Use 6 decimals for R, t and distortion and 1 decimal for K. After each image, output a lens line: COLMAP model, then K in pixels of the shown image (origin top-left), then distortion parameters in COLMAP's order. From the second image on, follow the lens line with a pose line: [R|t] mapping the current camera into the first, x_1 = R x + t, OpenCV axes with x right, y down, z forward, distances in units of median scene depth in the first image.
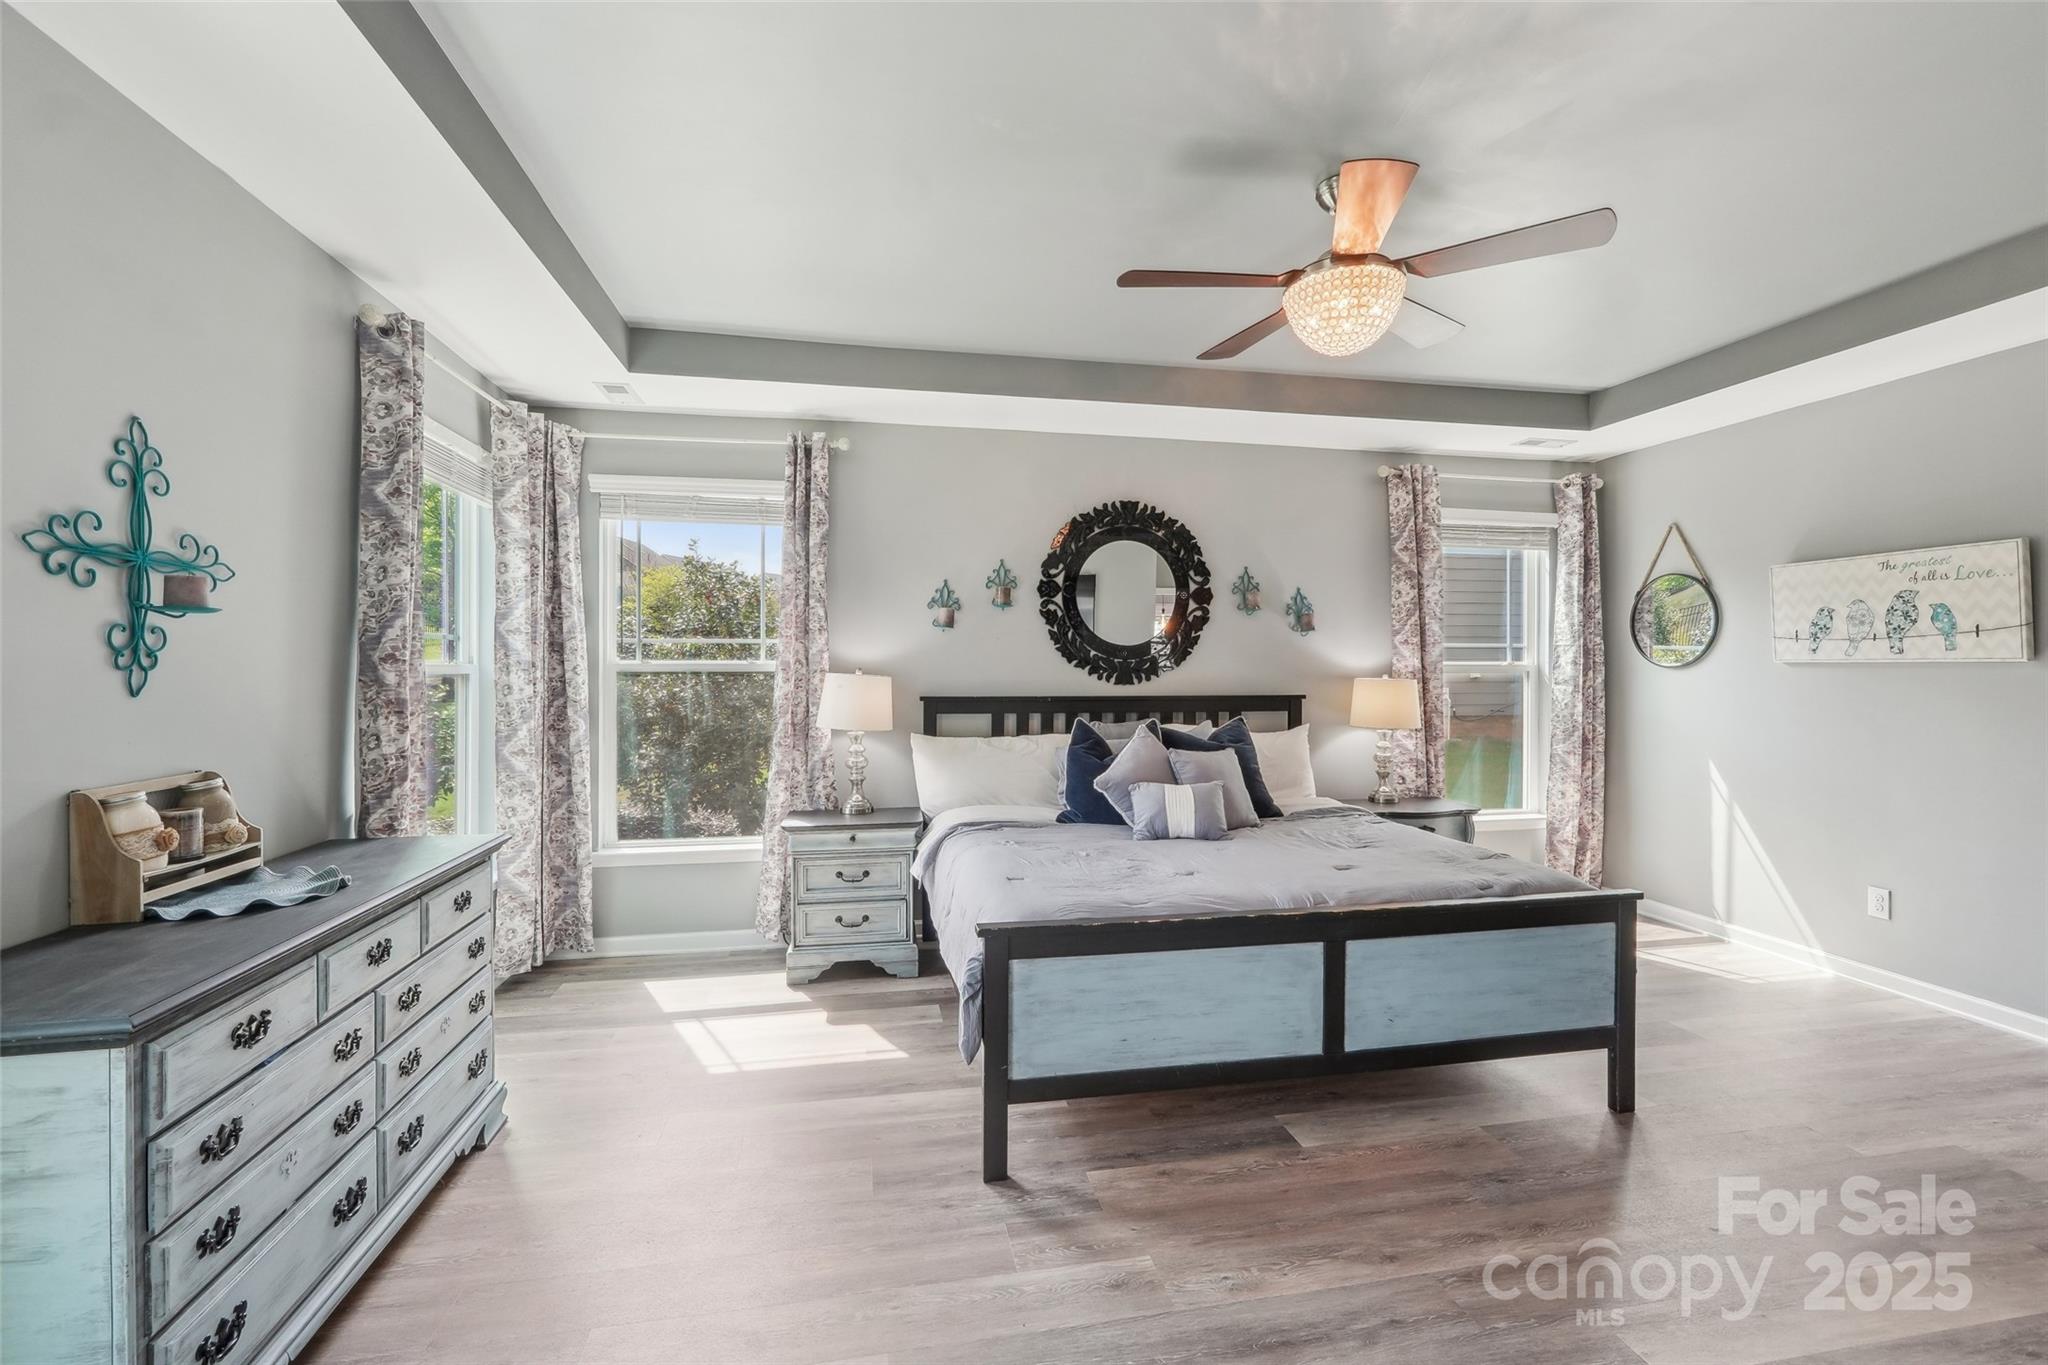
lens RADIAL K [[875.2, 0, 1024.1], [0, 875.2, 667.4], [0, 0, 1]] dist [-0.007874, 0.004504]
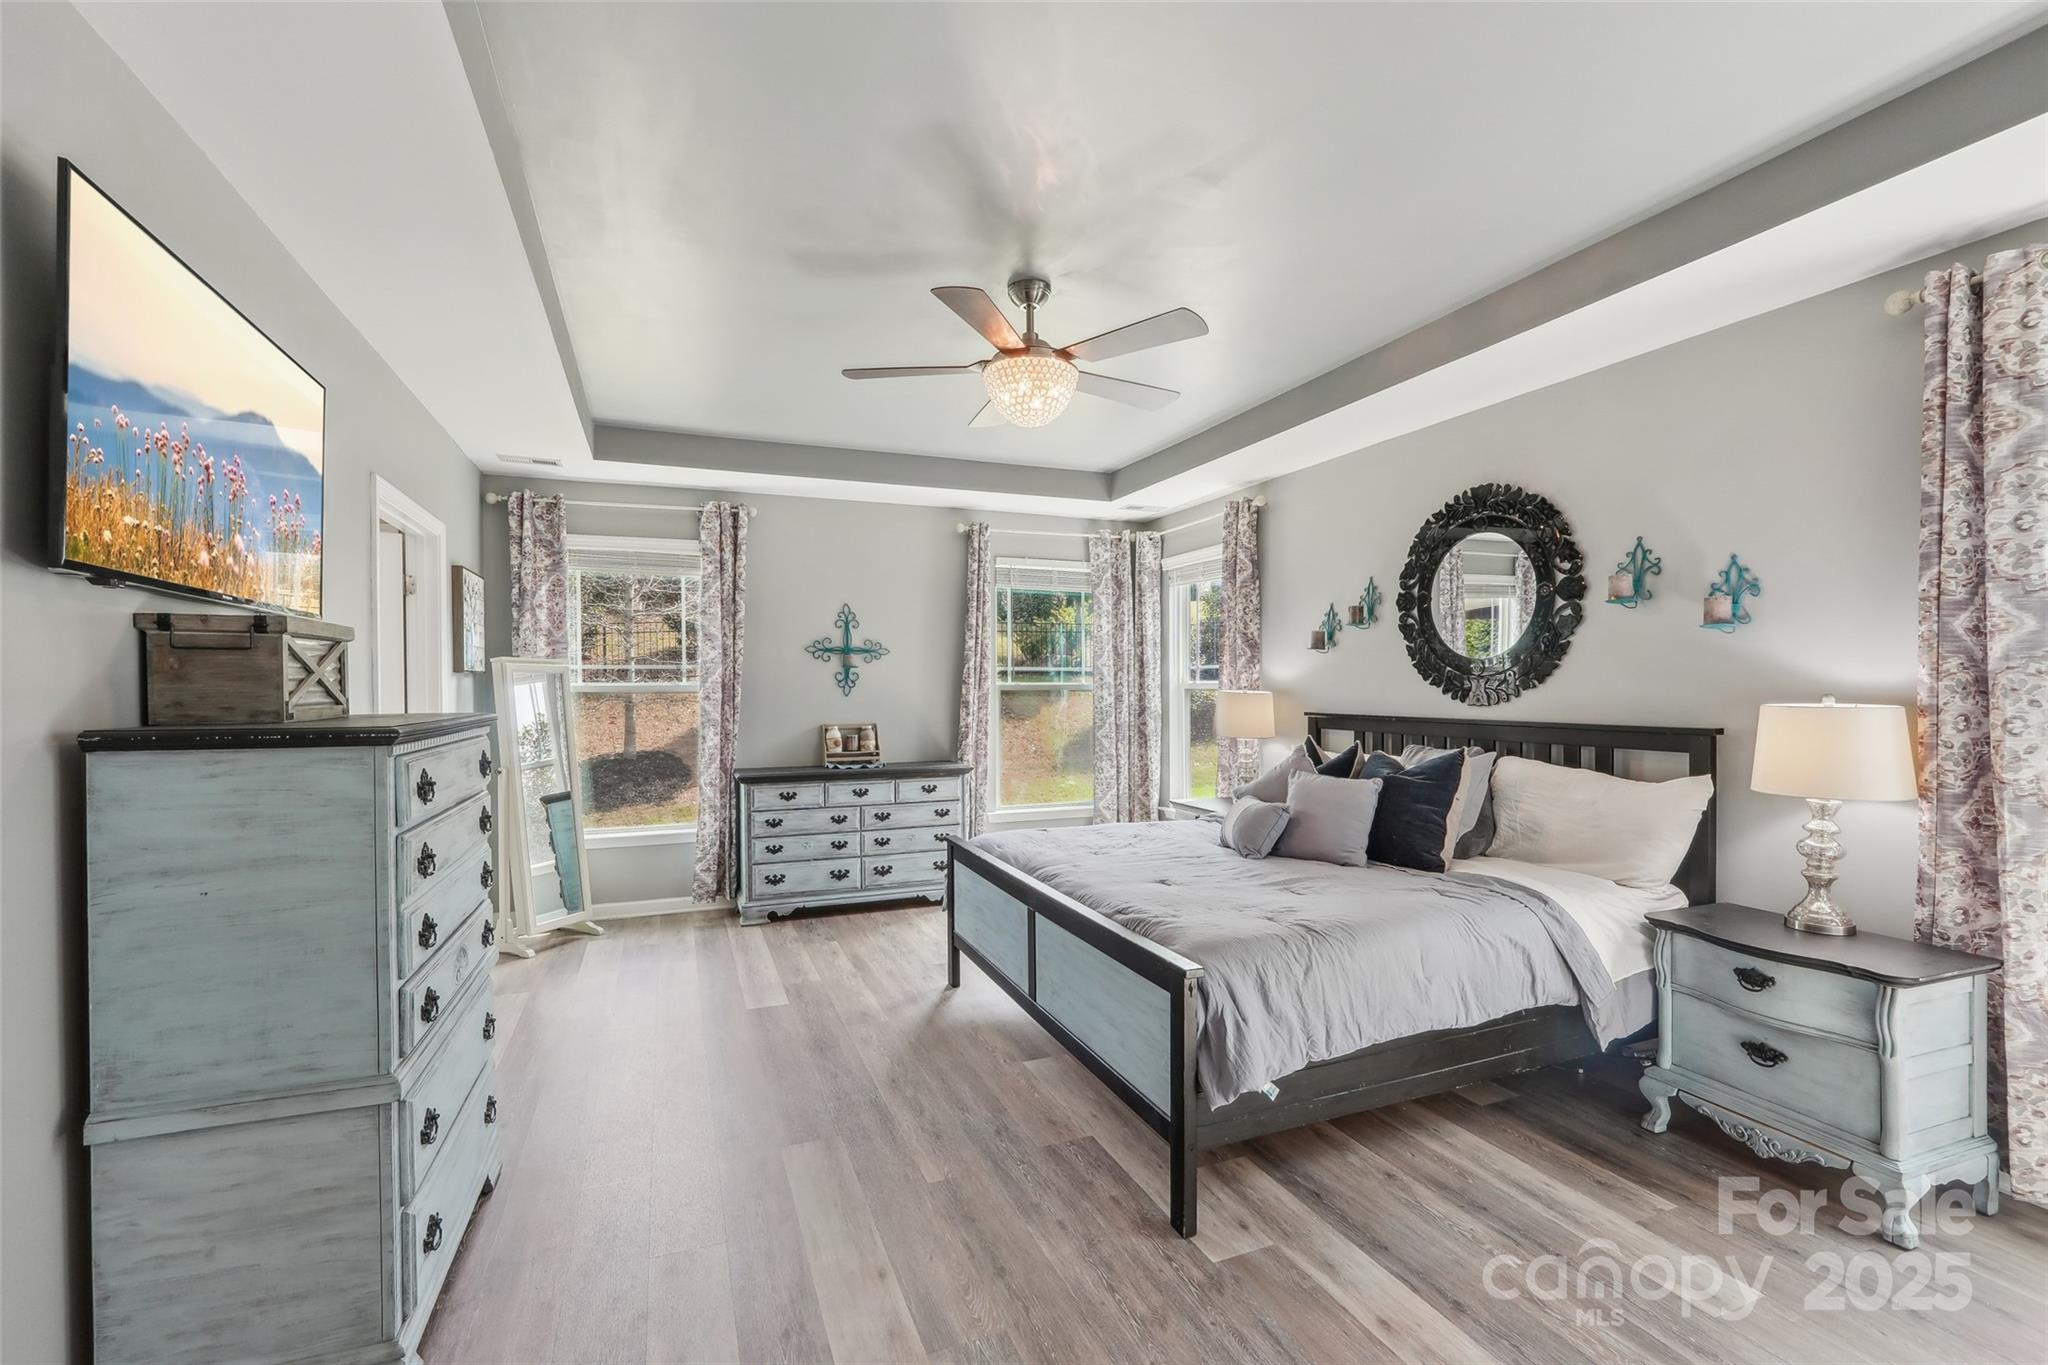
lens RADIAL K [[875.2, 0, 1014.2], [0, 875.2, 688.3], [0, 0, 1]] dist [-0.007874, 0.004504]
pose [[0.193066, 0.000956, -0.981185, 1.424365], [0.000811, 0.999999, 0.001134, 0.002405], [0.981185, -0.001014, 0.193065, 0.675224]]
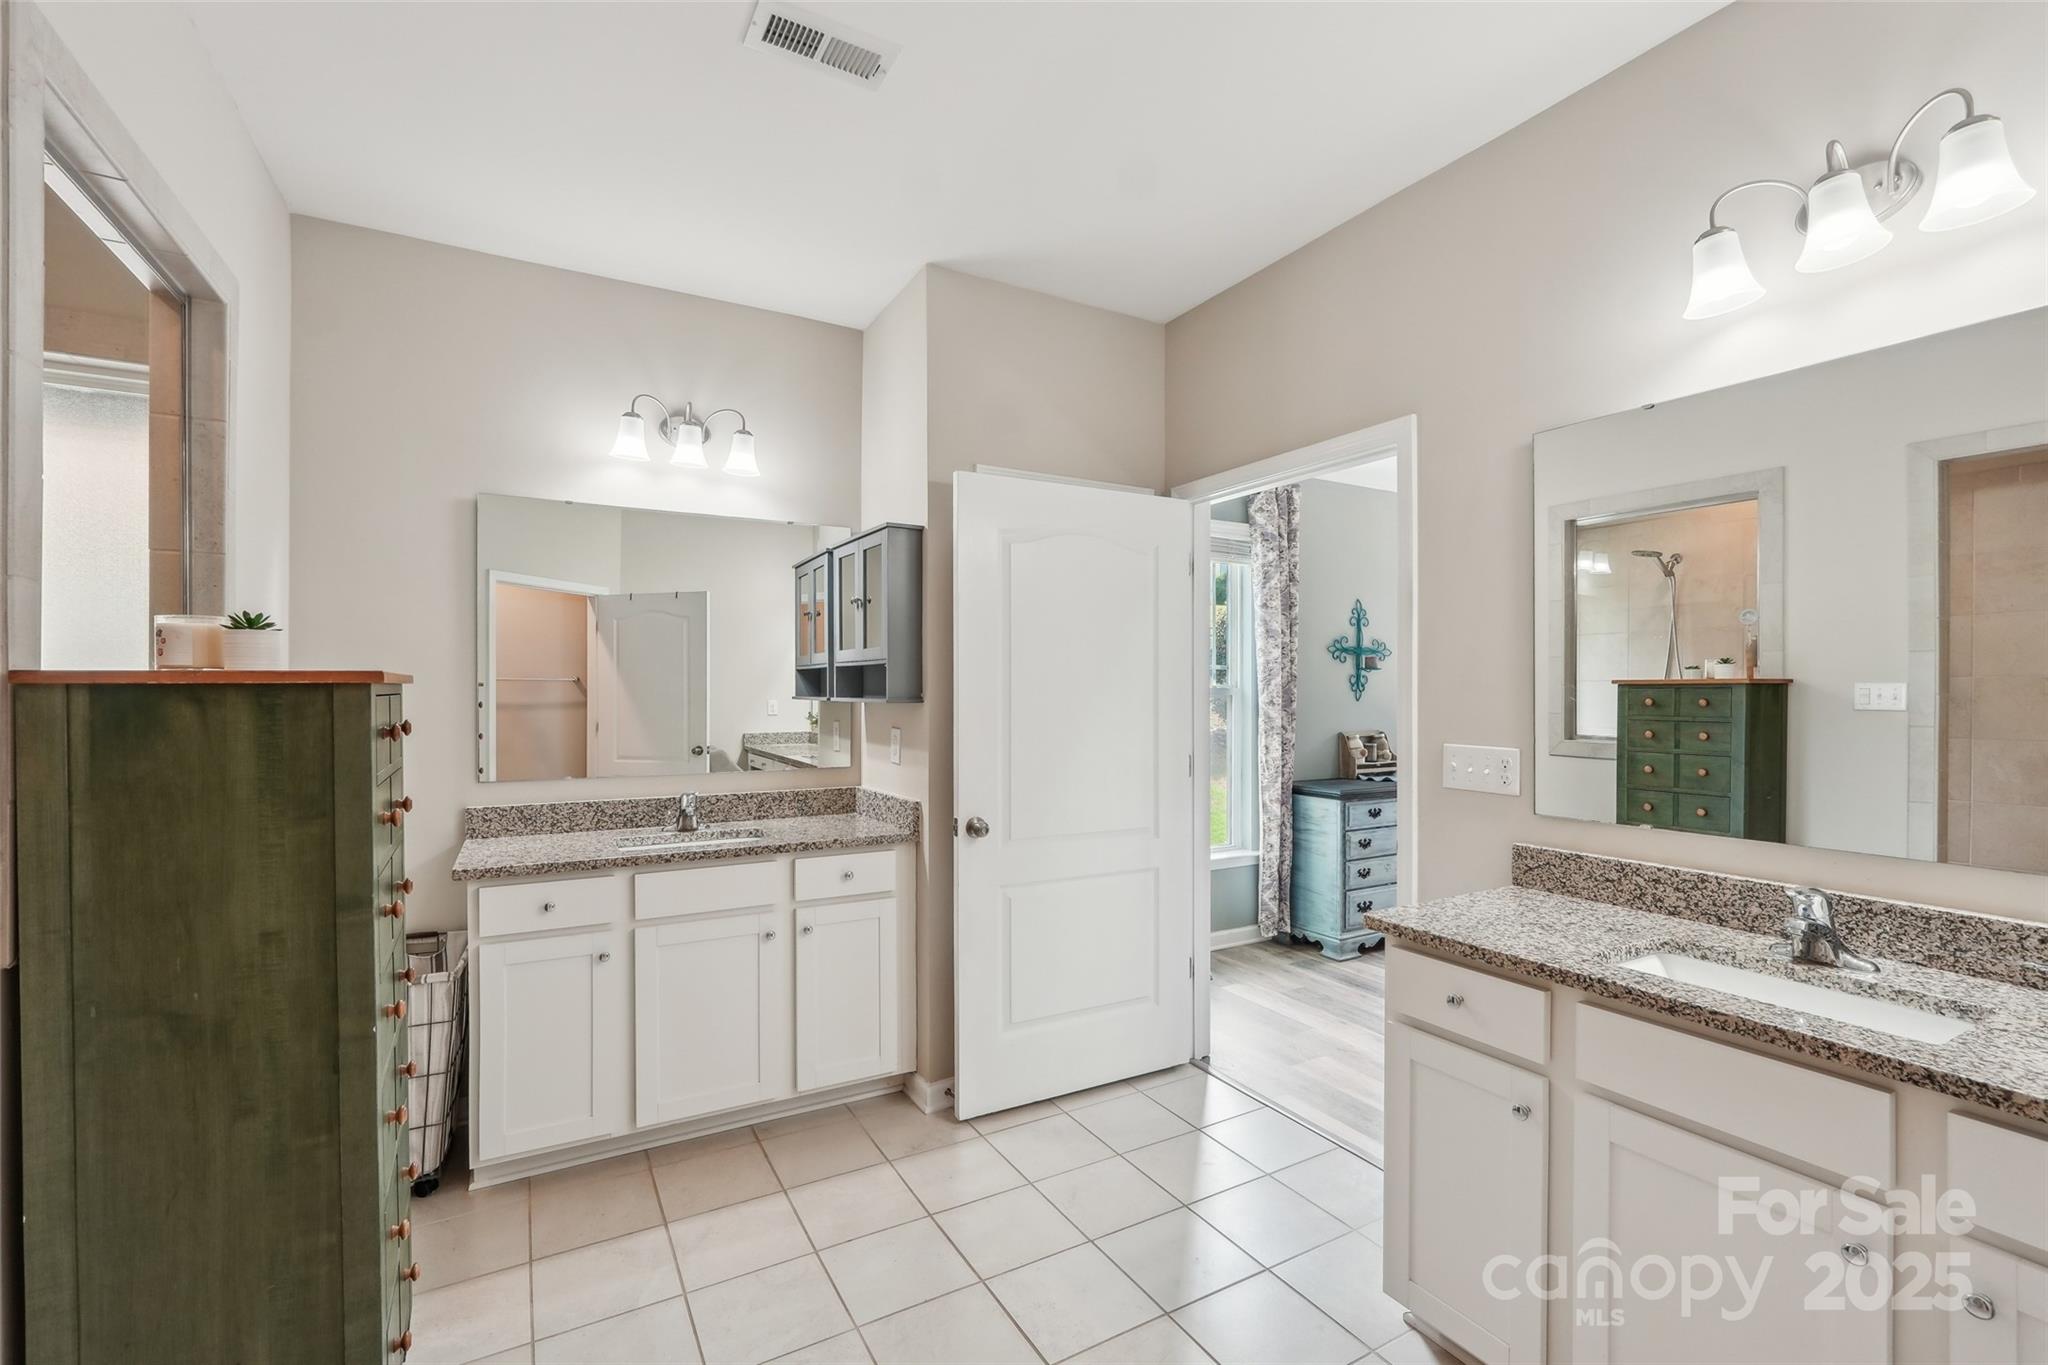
lens RADIAL K [[875.2, 0, 1036.5], [0, 875.2, 689.9], [0, 0, 1]] dist [-0.007874, 0.004504]
pose [[0.328258, 0.001109, -0.944588, 0.864285], [-0.003297, 0.999995, 0.000029, 0.001074], [0.944582, 0.003105, 0.328259, -0.596003]]
